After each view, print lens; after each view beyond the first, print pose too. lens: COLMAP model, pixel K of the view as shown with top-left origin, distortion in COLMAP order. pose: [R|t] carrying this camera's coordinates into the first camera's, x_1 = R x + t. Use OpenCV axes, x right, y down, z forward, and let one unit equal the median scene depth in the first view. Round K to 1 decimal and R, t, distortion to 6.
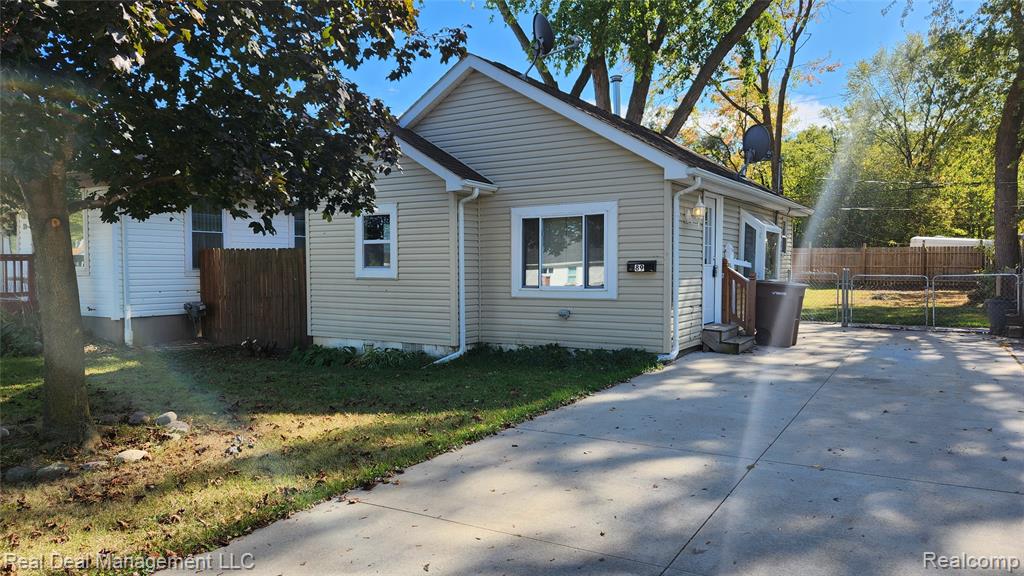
lens RADIAL K [[699.6, 0, 512.0], [0, 699.6, 288.0], [0, 0, 1]] dist [0.059590, -0.000932]
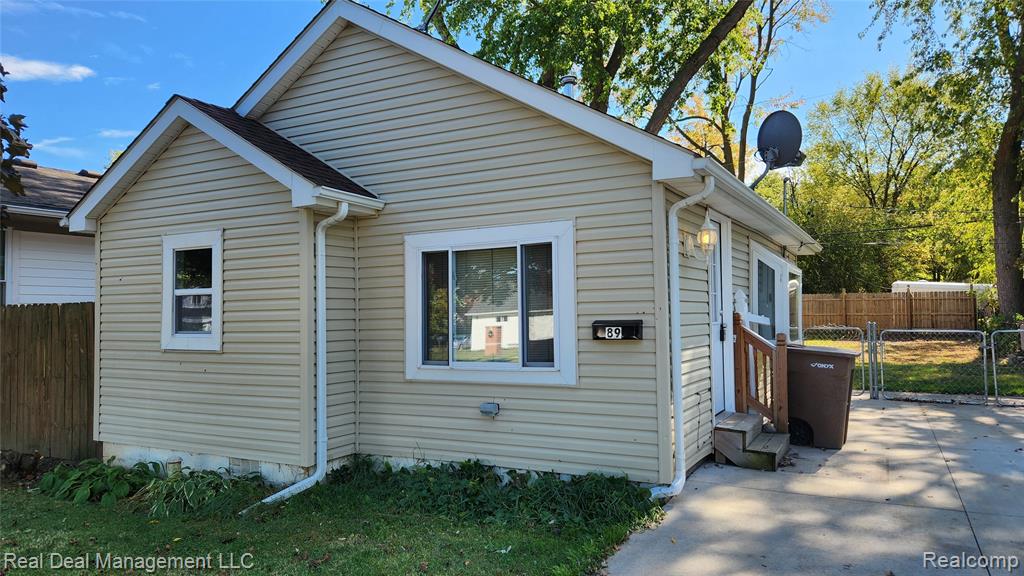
lens RADIAL K [[699.6, 0, 512.0], [0, 699.6, 288.0], [0, 0, 1]] dist [0.059590, -0.000932]
pose [[0.998117, -0.008882, 0.060697, 0.052027], [0.012993, 0.997623, -0.067671, -0.023044], [-0.059951, 0.068332, 0.995860, 0.353527]]
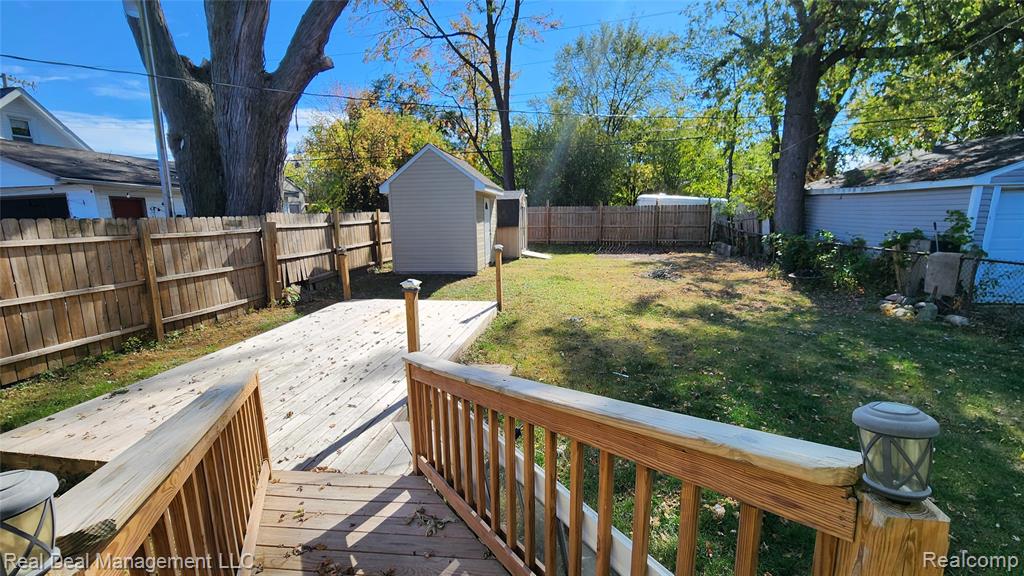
lens RADIAL K [[418.3, 0, 512.0], [0, 418.3, 288.0], [0, 0, 1]] dist [0.000675, 0.000050]
pose [[0.918870, -0.075345, 0.387300, 0.465248], [0.023379, 0.990270, 0.137181, -0.080267], [-0.393868, -0.116997, 0.911691, 1.497765]]
